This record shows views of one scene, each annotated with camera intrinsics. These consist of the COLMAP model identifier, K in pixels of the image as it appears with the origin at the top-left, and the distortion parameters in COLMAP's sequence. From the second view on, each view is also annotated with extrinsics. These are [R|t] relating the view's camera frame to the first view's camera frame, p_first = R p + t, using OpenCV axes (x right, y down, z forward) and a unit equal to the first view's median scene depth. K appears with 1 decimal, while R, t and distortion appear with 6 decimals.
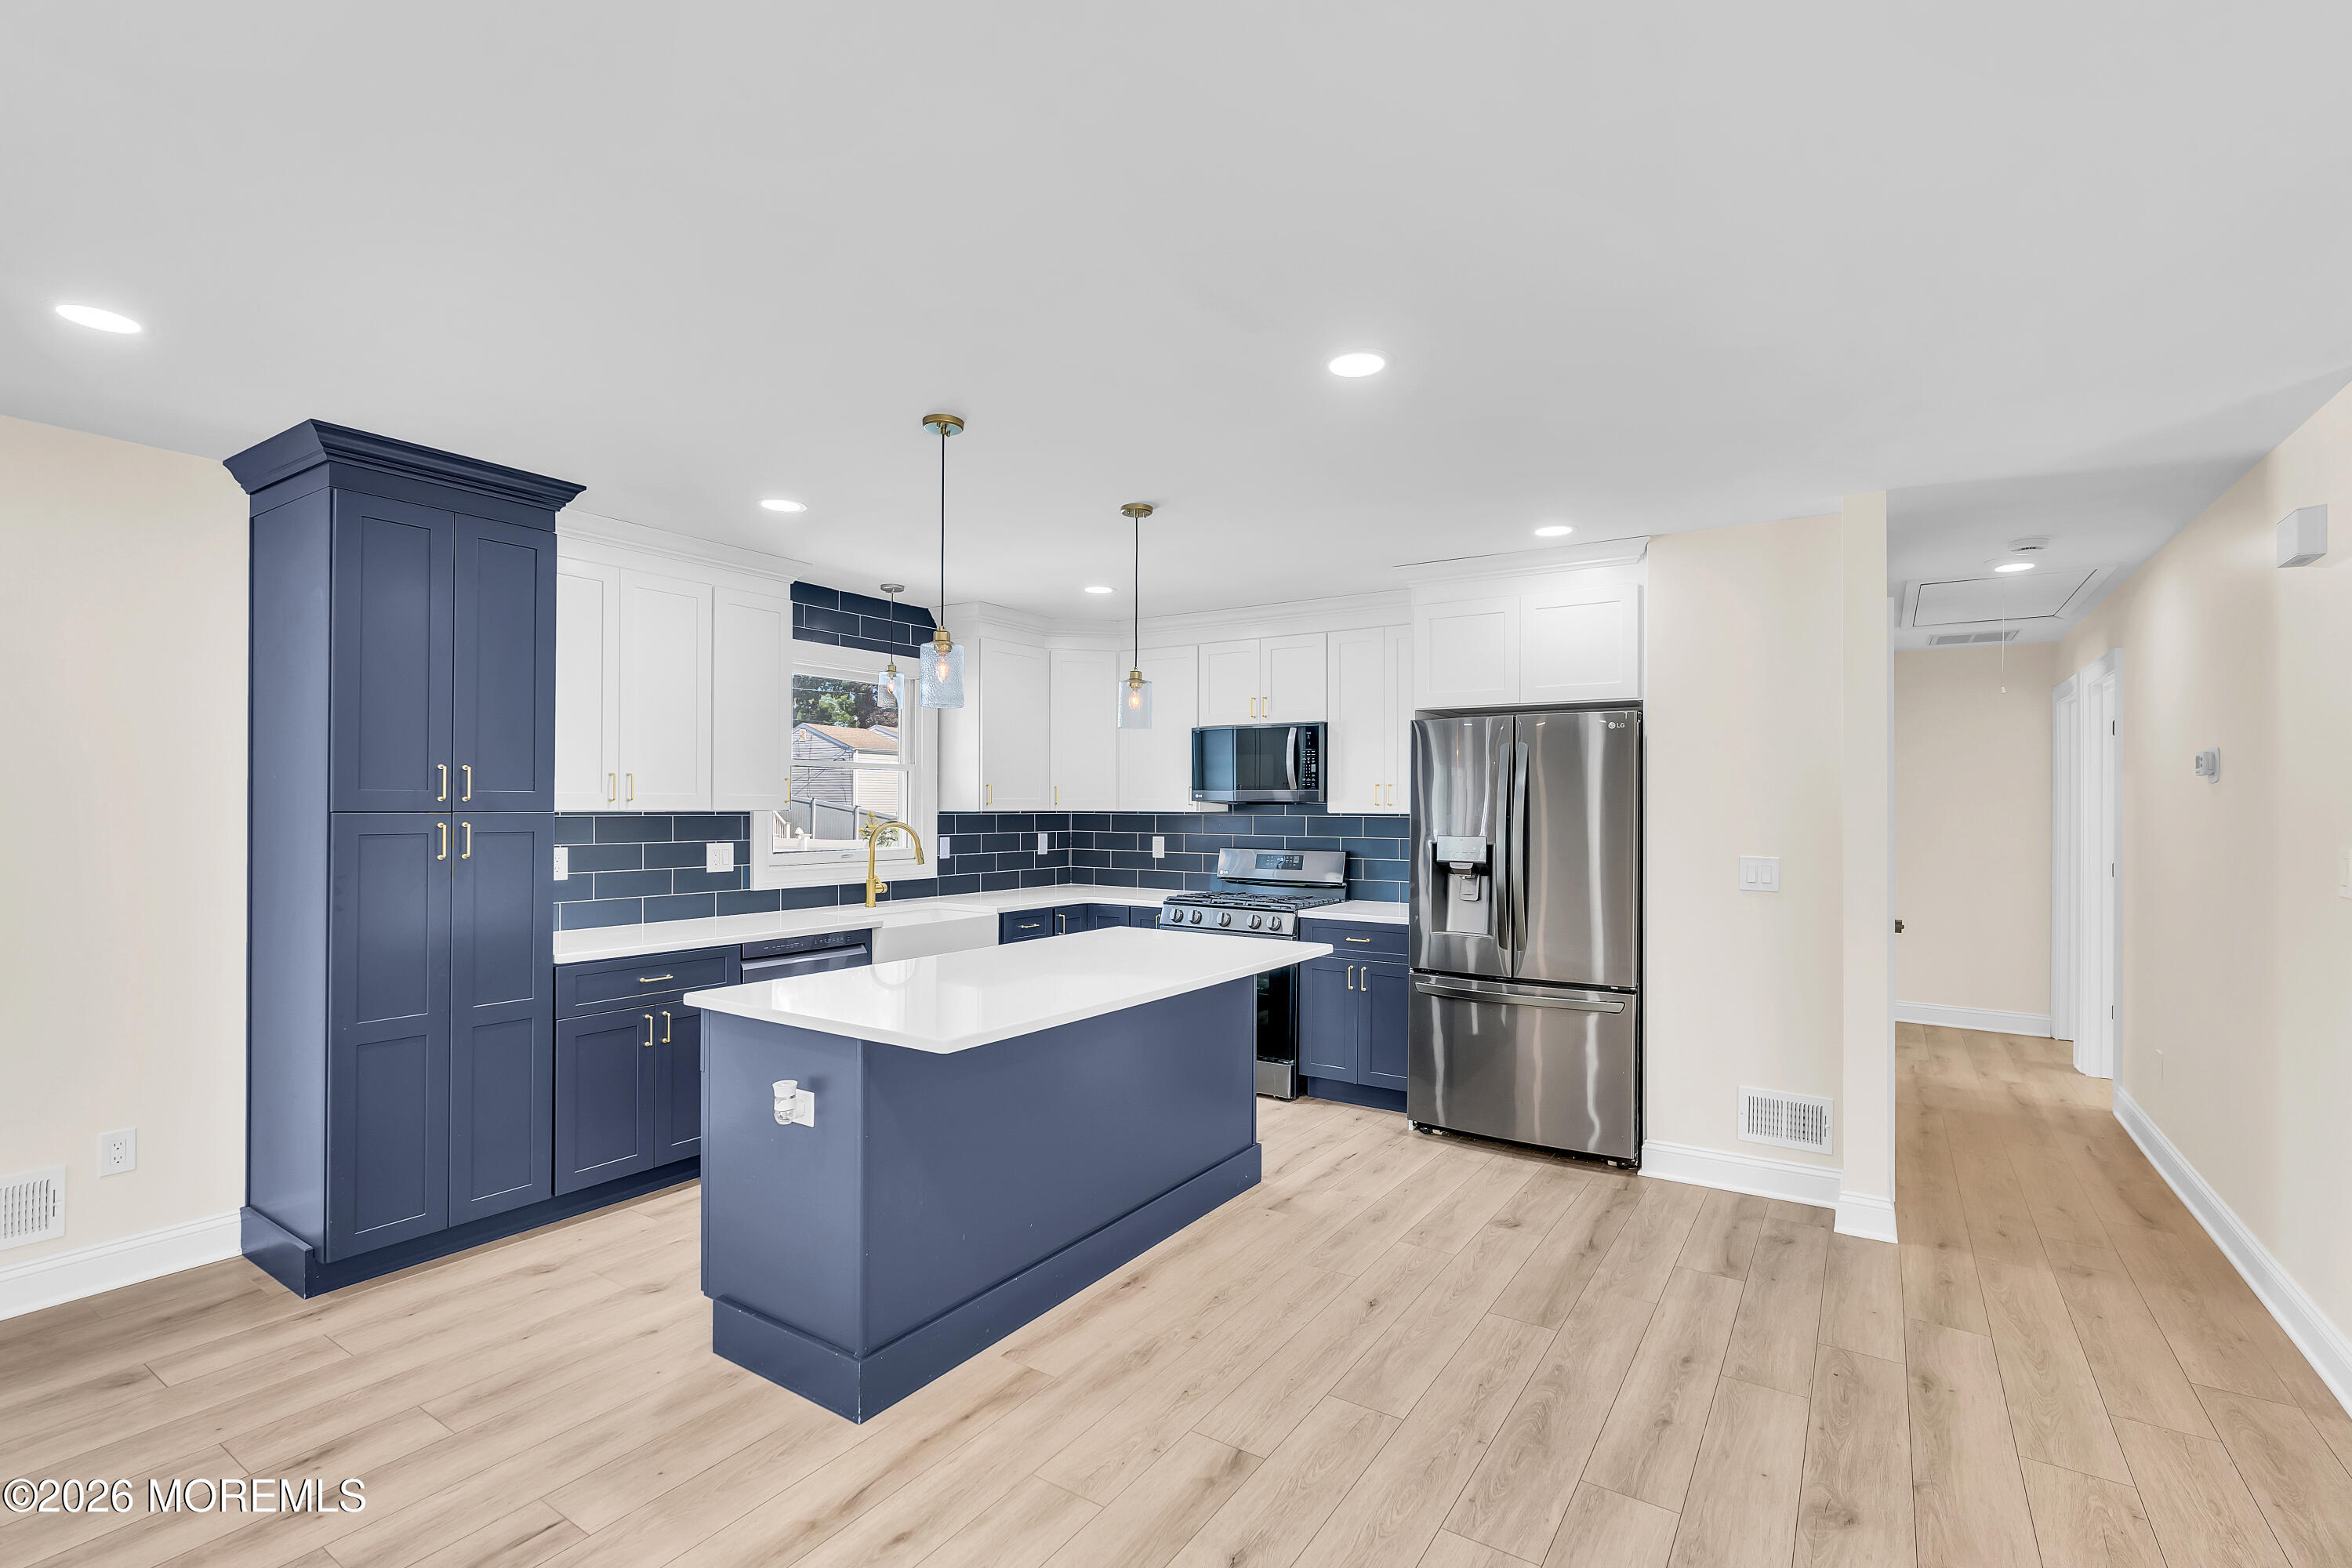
lens RADIAL K [[1062.5, 0, 1167.9], [0, 1062.5, 800.8], [0, 0, 1]] dist [-0.003790, 0.001973]
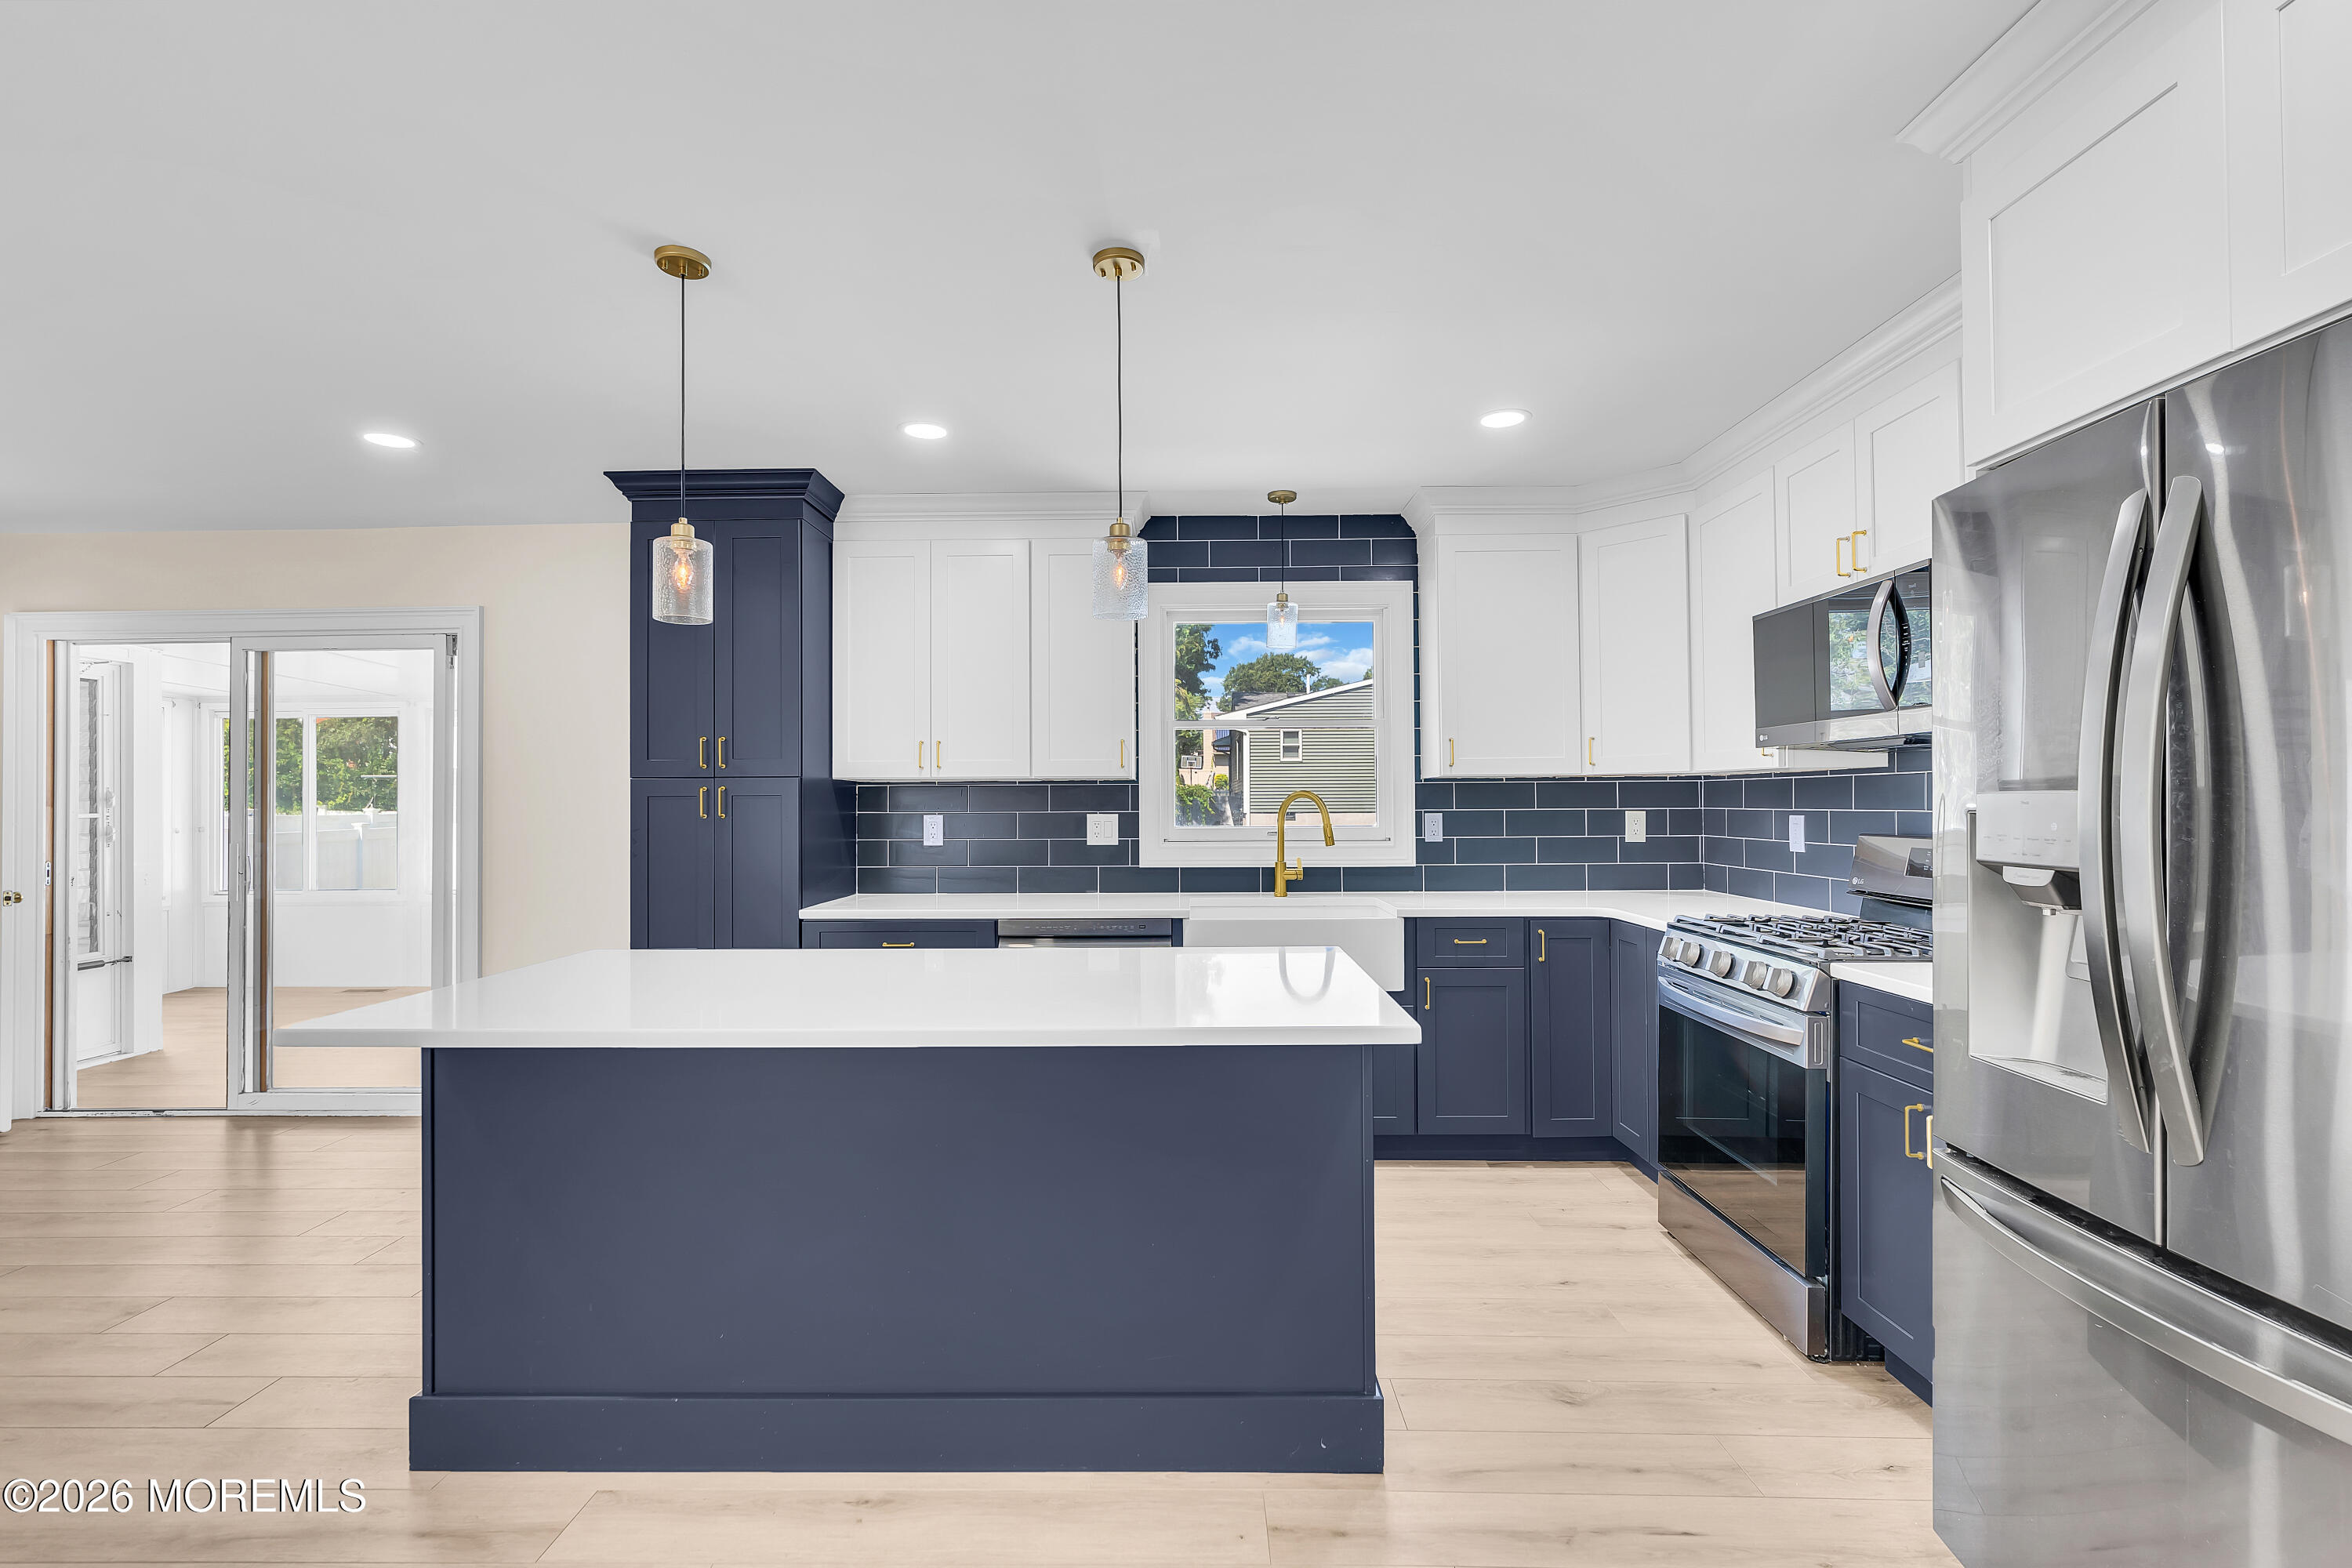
lens RADIAL K [[1062.5, 0, 1165.4], [0, 1062.5, 782.8], [0, 0, 1]] dist [-0.003790, 0.001973]
pose [[0.540727, -0.024691, -0.840836, 0.457532], [0.012267, 0.999694, -0.021467, 0.038259], [0.841109, 0.001293, 0.540865, 0.628740]]
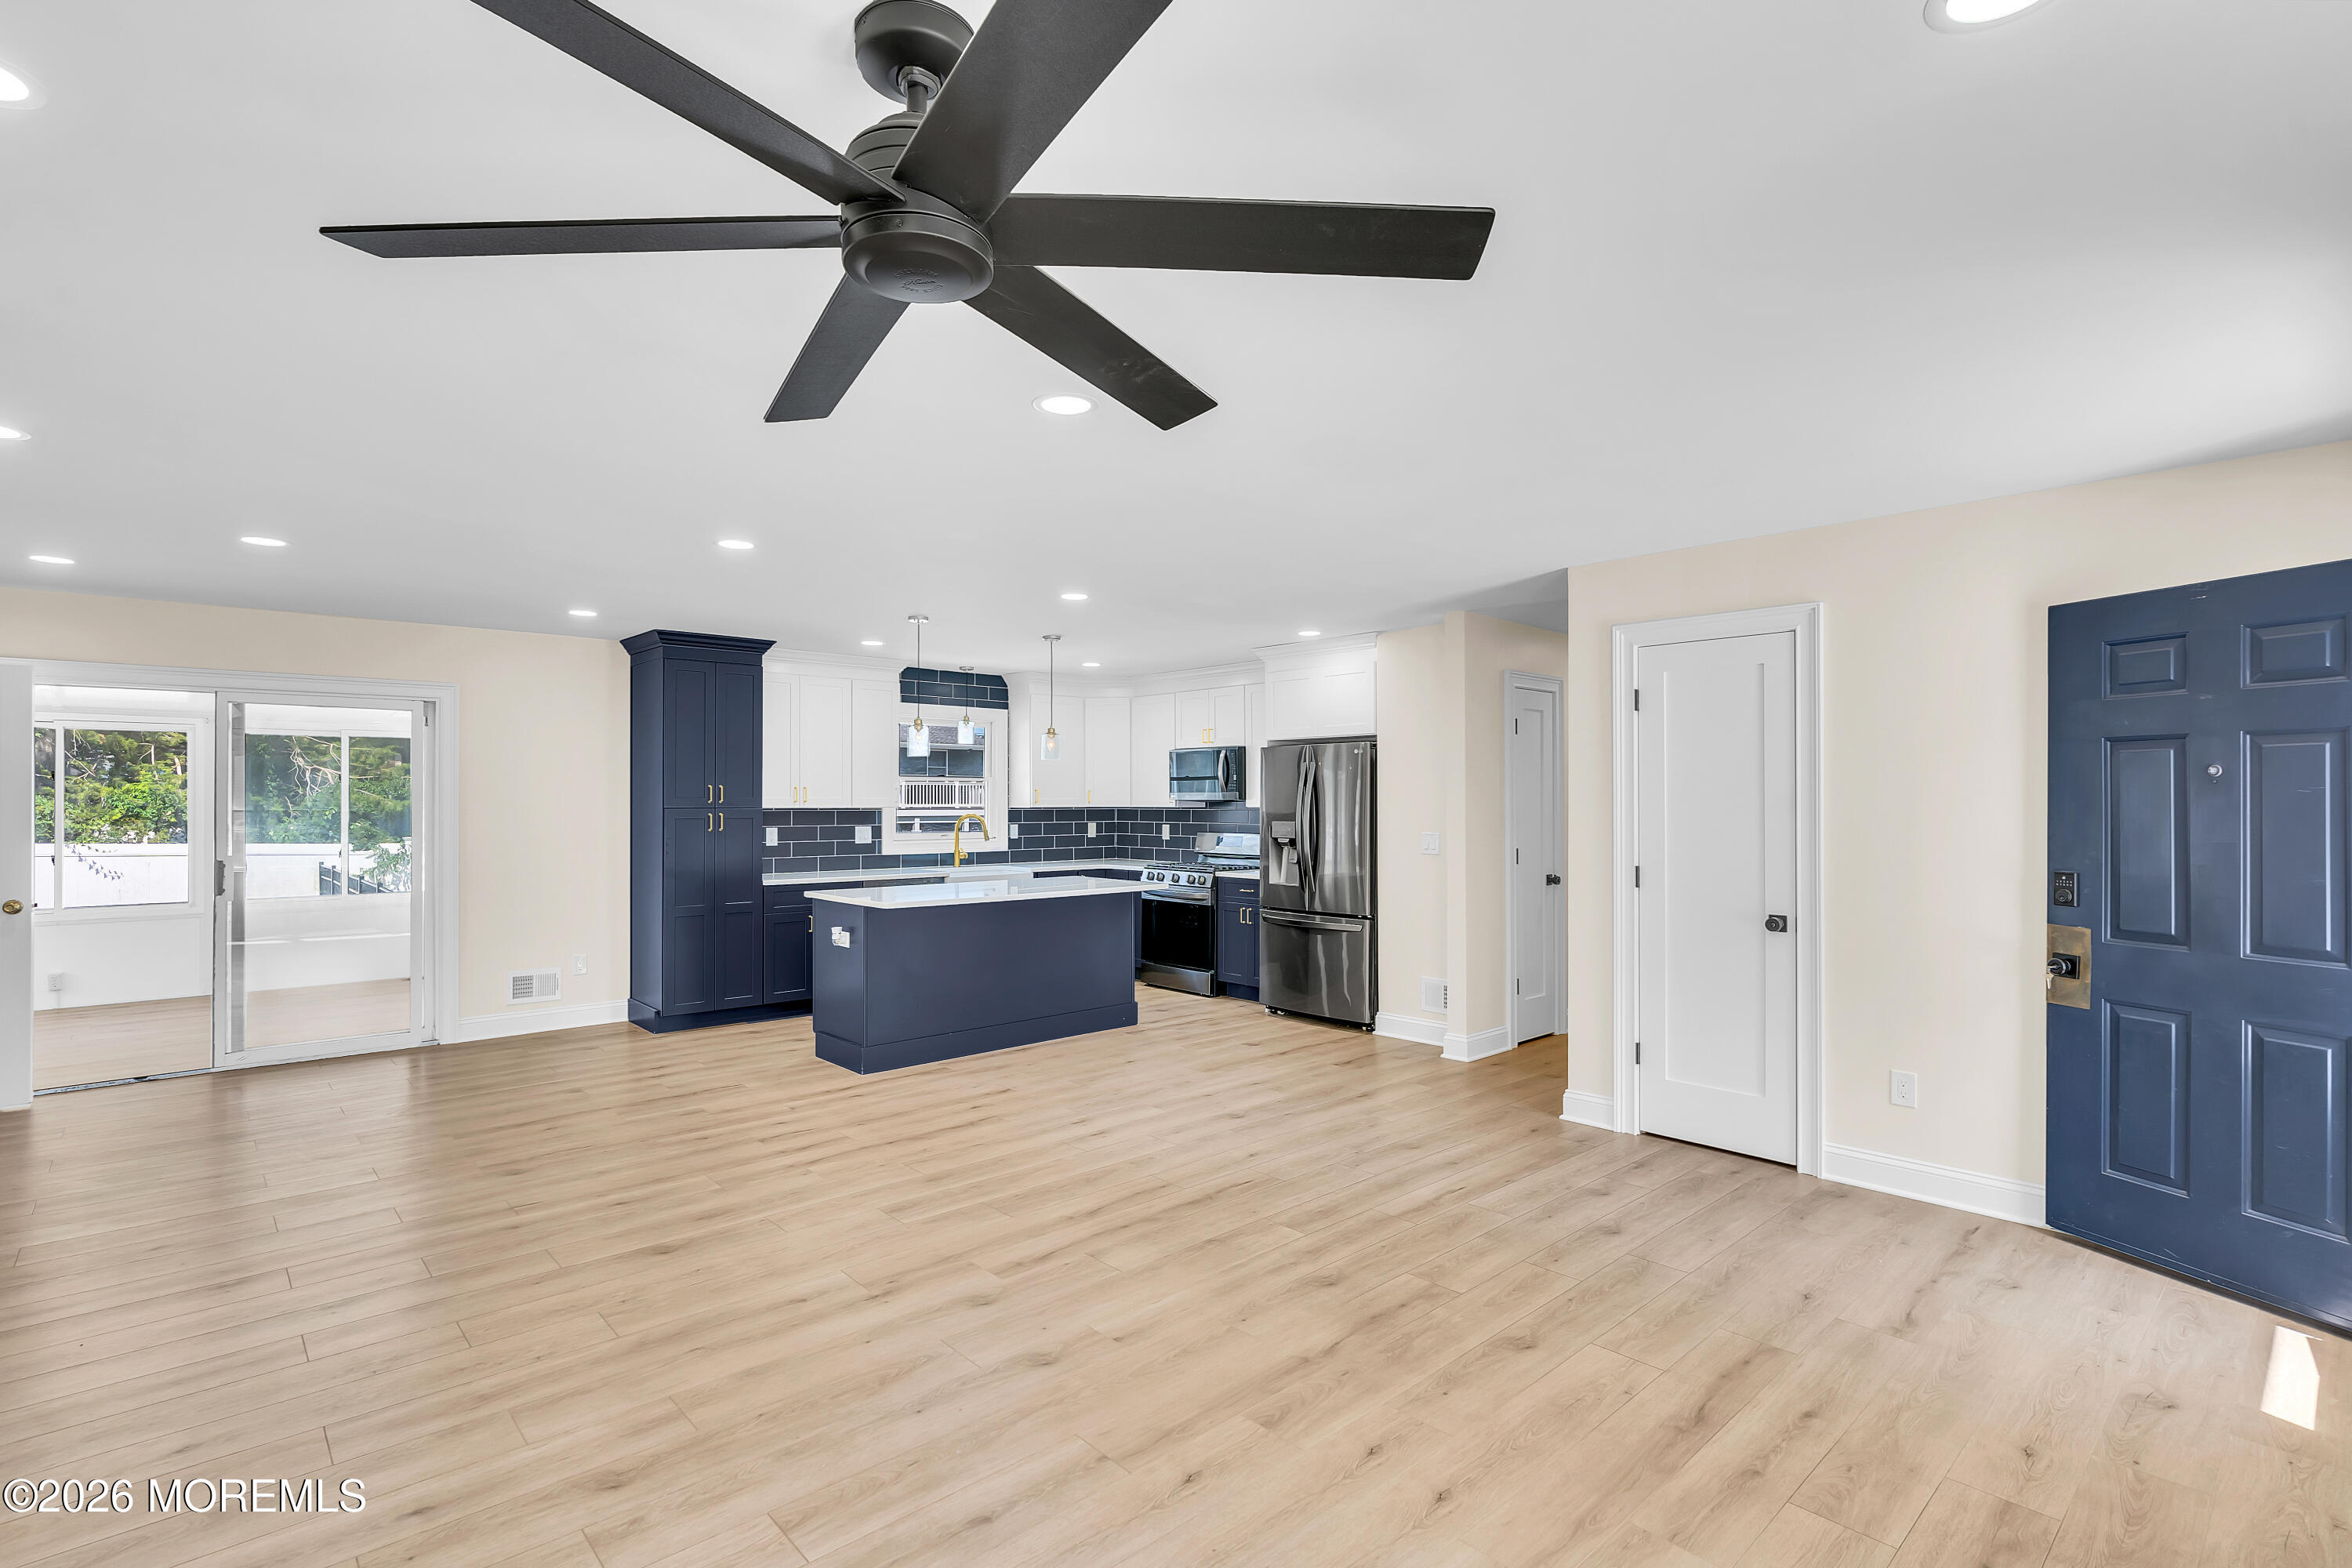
lens RADIAL K [[1101.3, 0, 1158.7], [0, 1101.3, 791.5], [0, 0, 1]] dist [0.000905, -0.000031]
pose [[0.968012, -0.007984, -0.250775, 0.554661], [0.006436, 0.999955, -0.006994, -0.000737], [0.250820, 0.005156, 0.968020, -0.680884]]
